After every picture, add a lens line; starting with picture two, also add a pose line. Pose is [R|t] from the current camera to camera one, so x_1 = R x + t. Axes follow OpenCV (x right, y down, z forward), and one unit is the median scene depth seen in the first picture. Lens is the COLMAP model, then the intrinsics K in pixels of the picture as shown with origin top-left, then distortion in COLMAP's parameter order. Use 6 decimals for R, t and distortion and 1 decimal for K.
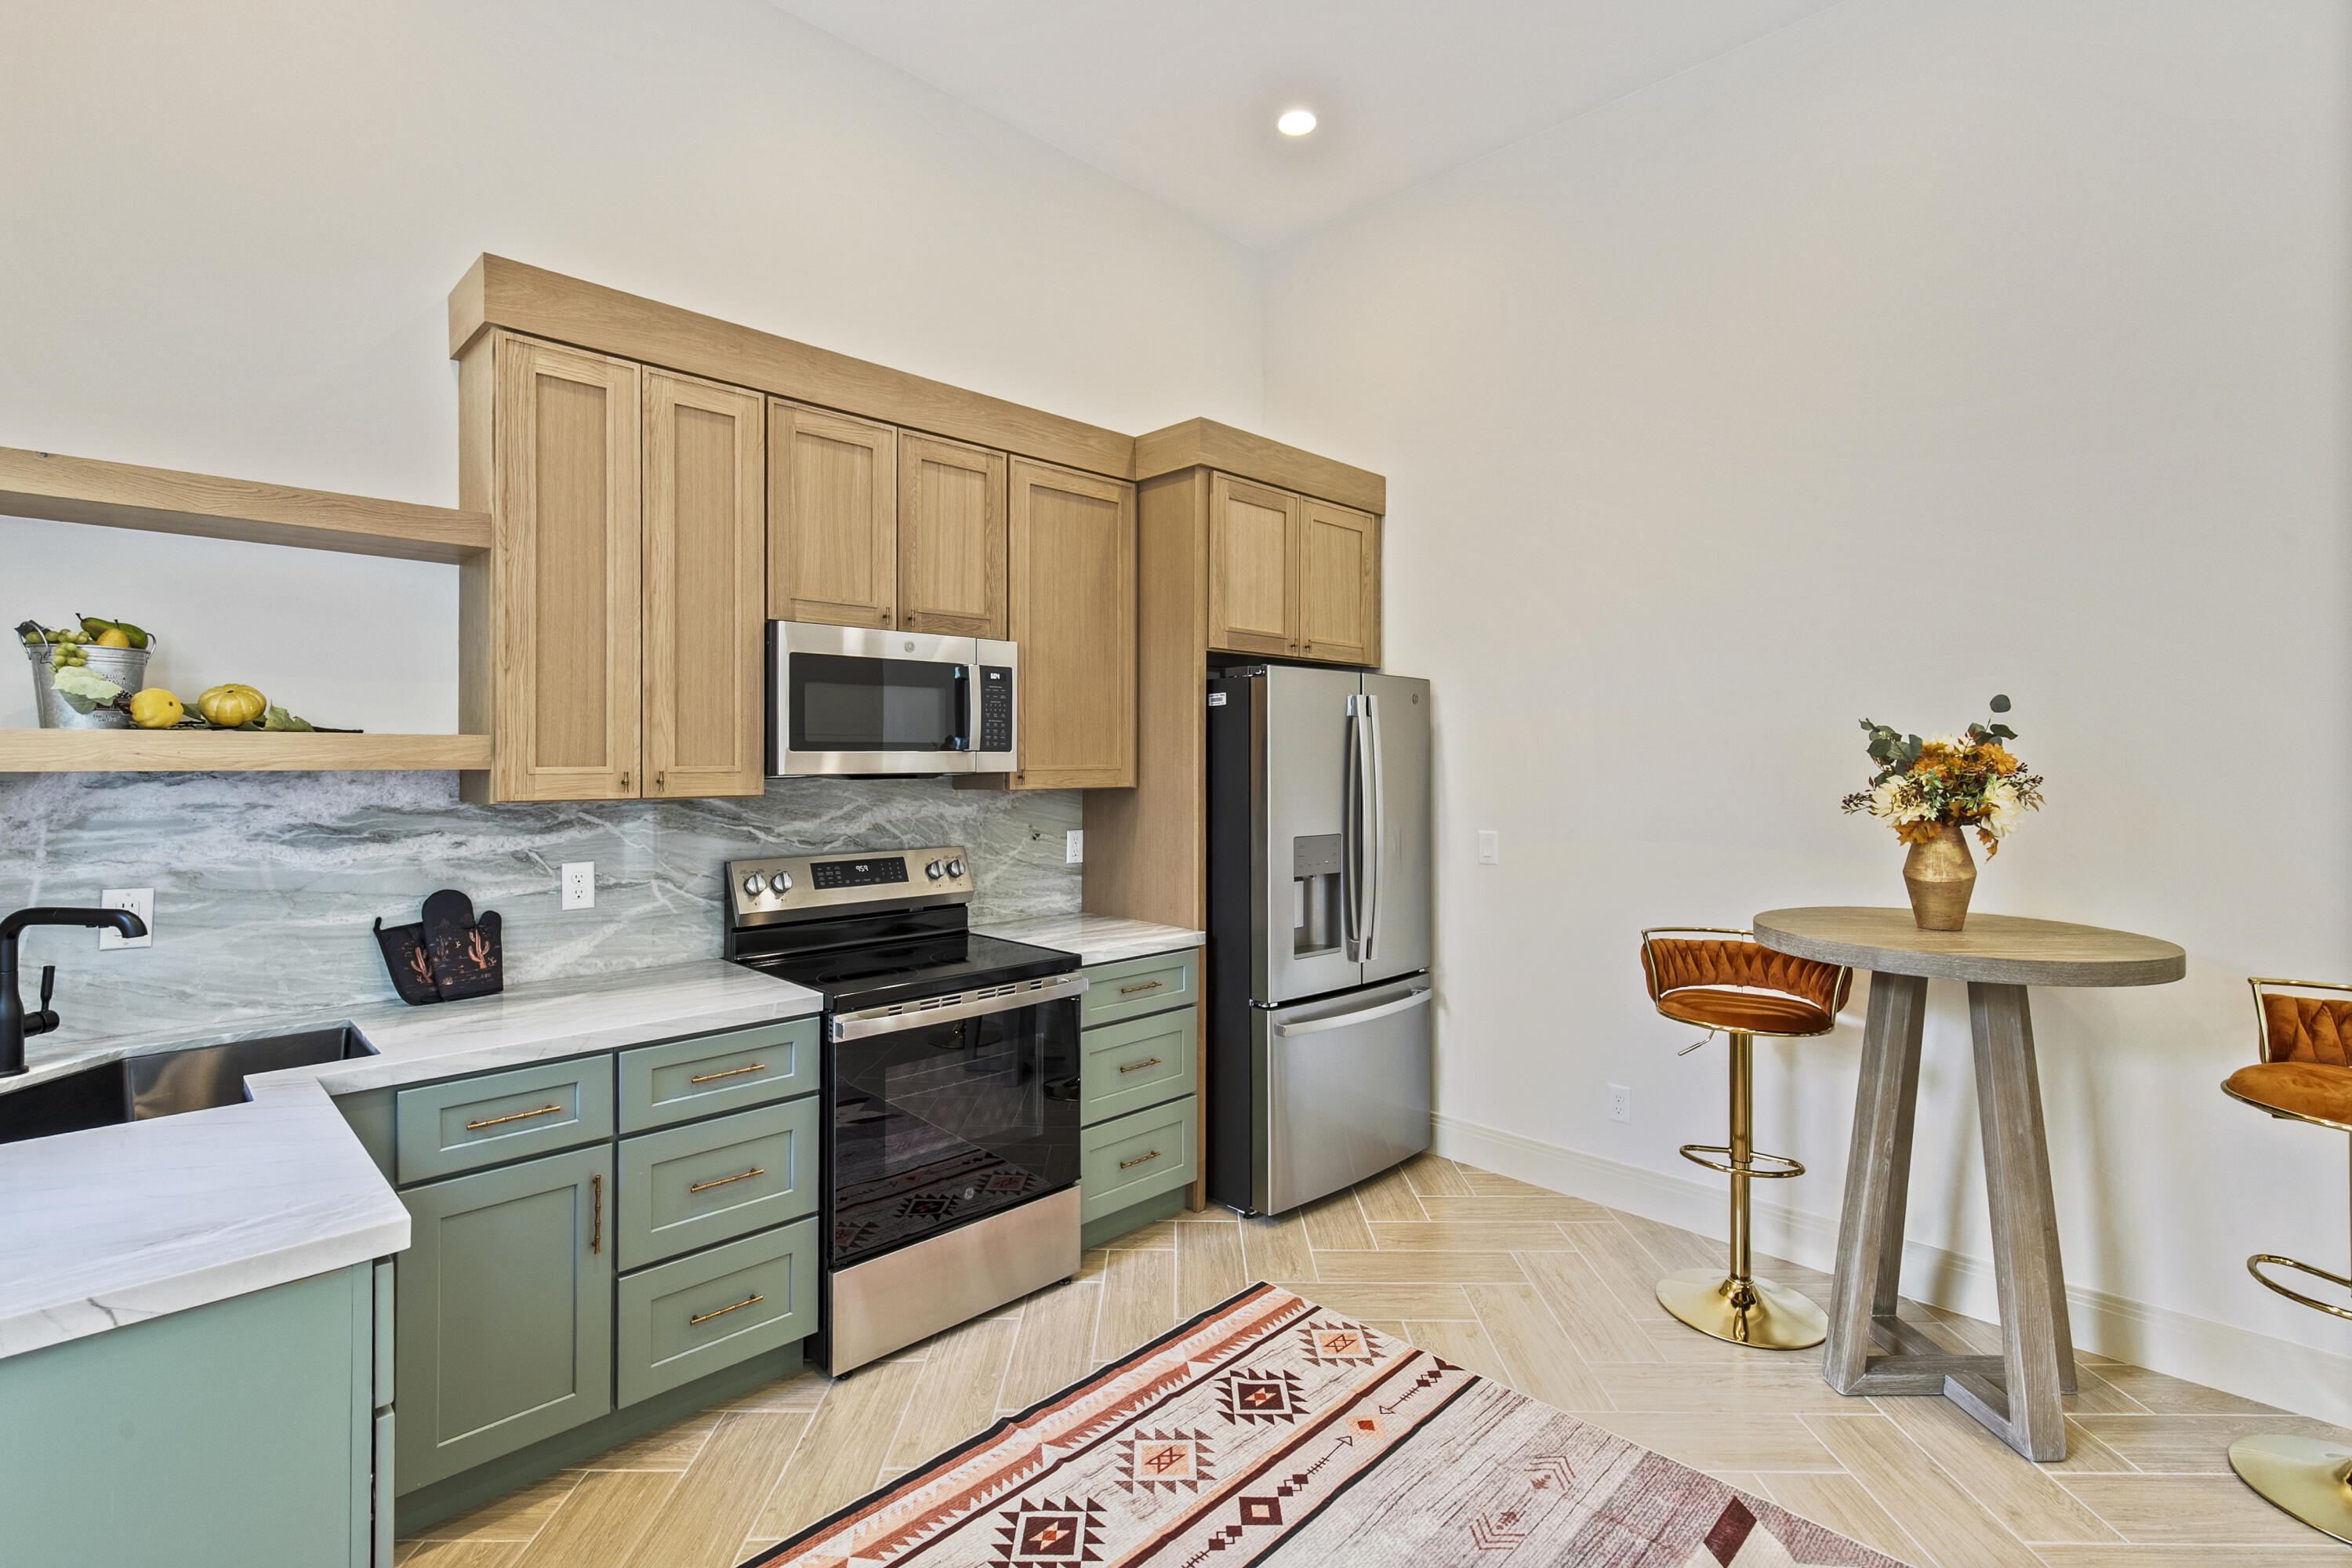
lens RADIAL K [[1075.0, 0, 1180.6], [0, 1075.0, 759.1], [0, 0, 1]] dist [0.009766, -0.001704]
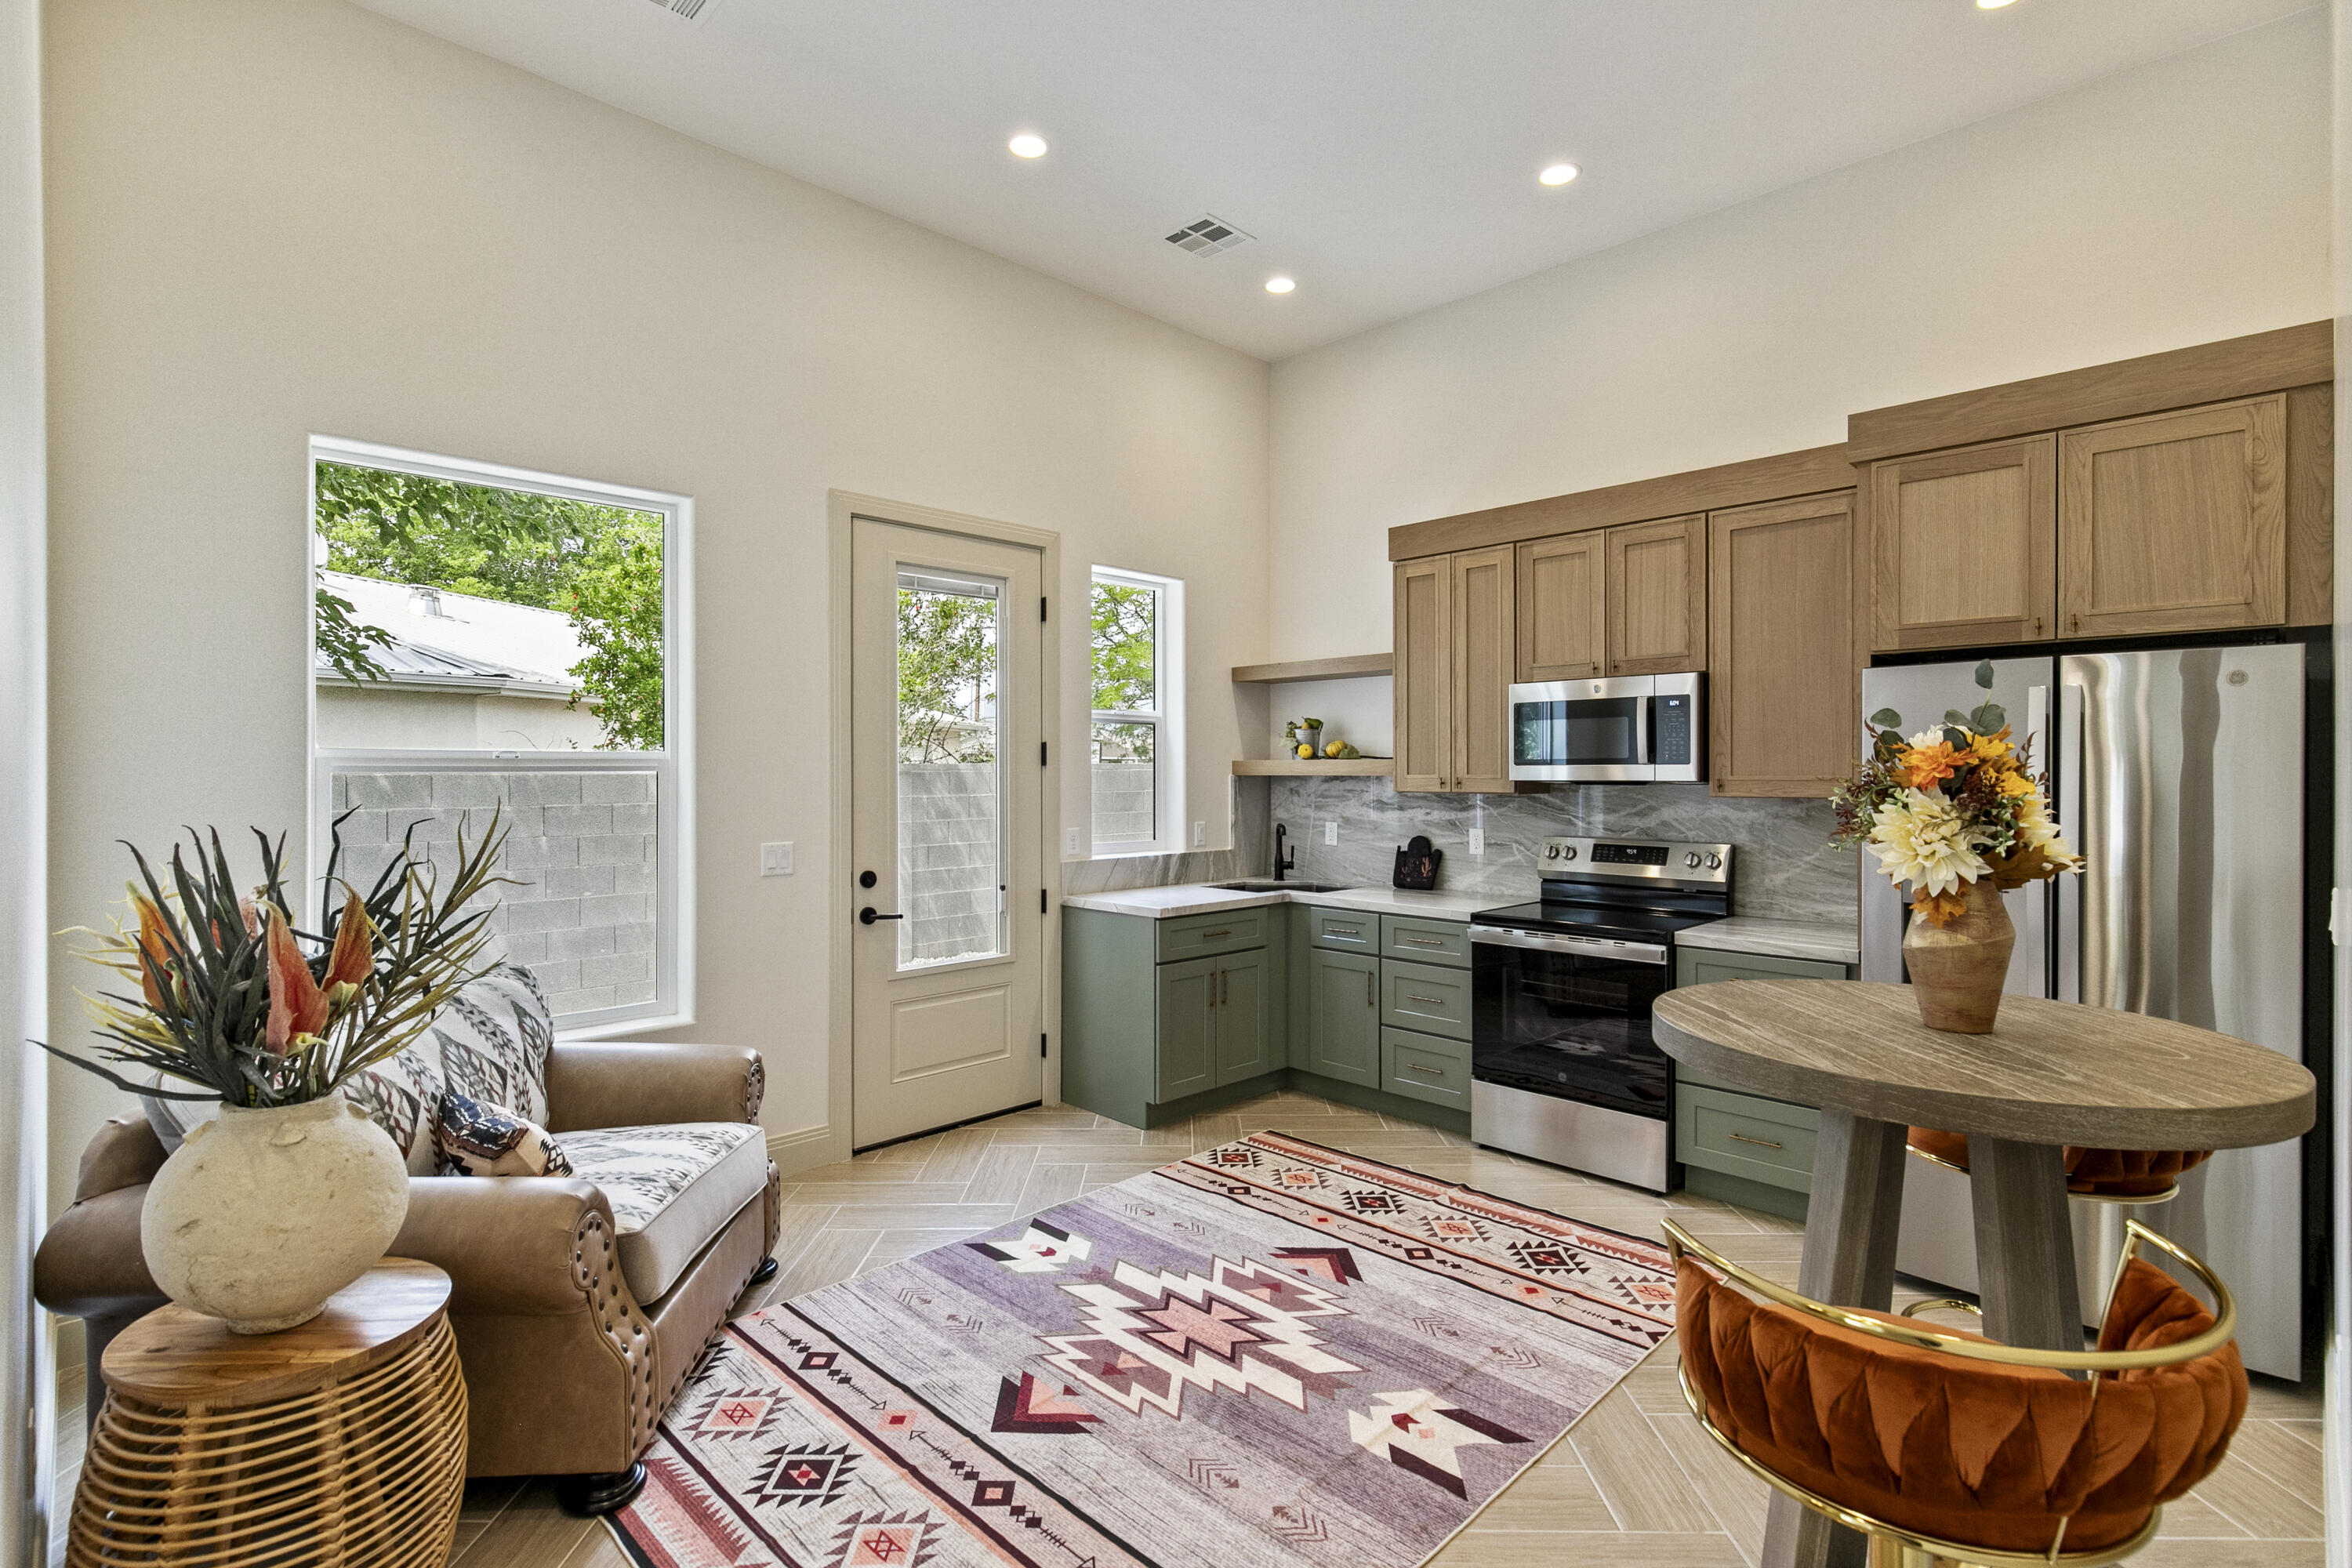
lens RADIAL K [[1113.3, 0, 1188.9], [0, 1113.3, 784.9], [0, 0, 1]] dist [0.002552, -0.003123]
pose [[0.010163, 0.010325, -0.999895, 1.306637], [-0.001601, 0.999946, 0.010309, 0.005193], [0.999947, 0.001496, 0.010178, 0.512299]]
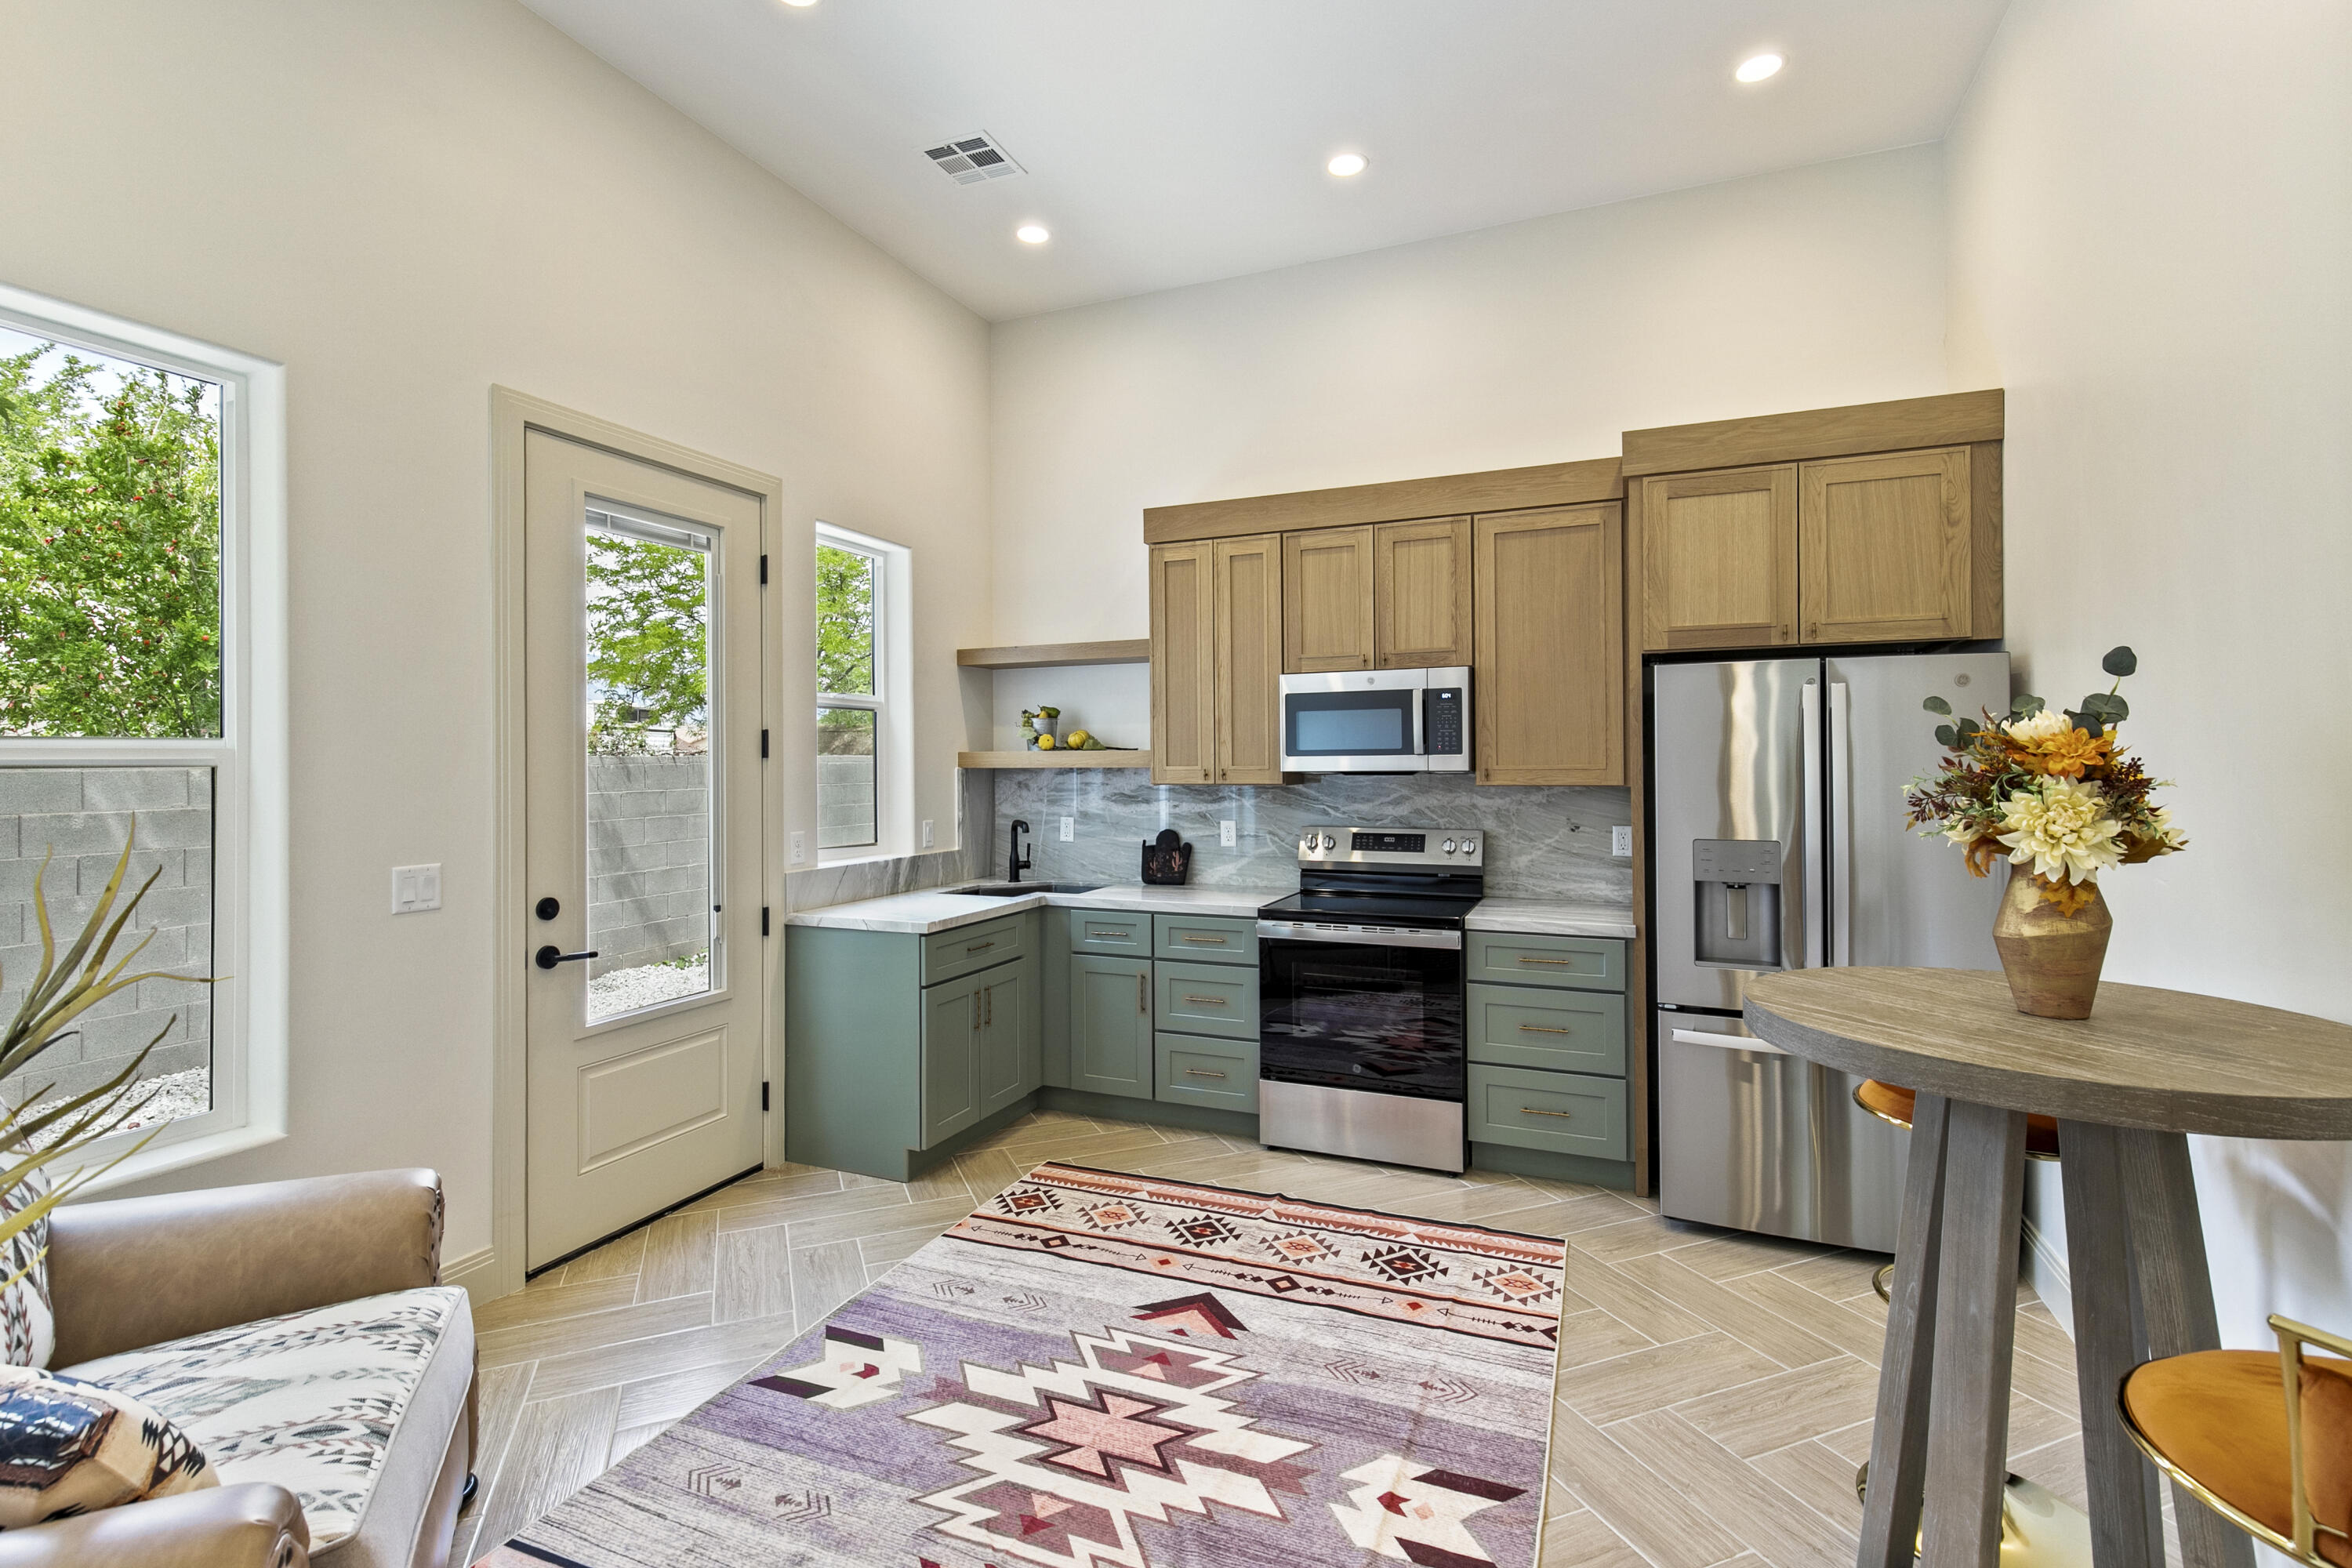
lens RADIAL K [[1075.0, 0, 1184.8], [0, 1075.0, 766.1], [0, 0, 1]] dist [0.009766, -0.001704]
pose [[0.387244, -0.000607, -0.921977, 1.054917], [0.004005, 0.999991, 0.001023, 0.004792], [0.921968, -0.004089, 0.387243, 0.257406]]
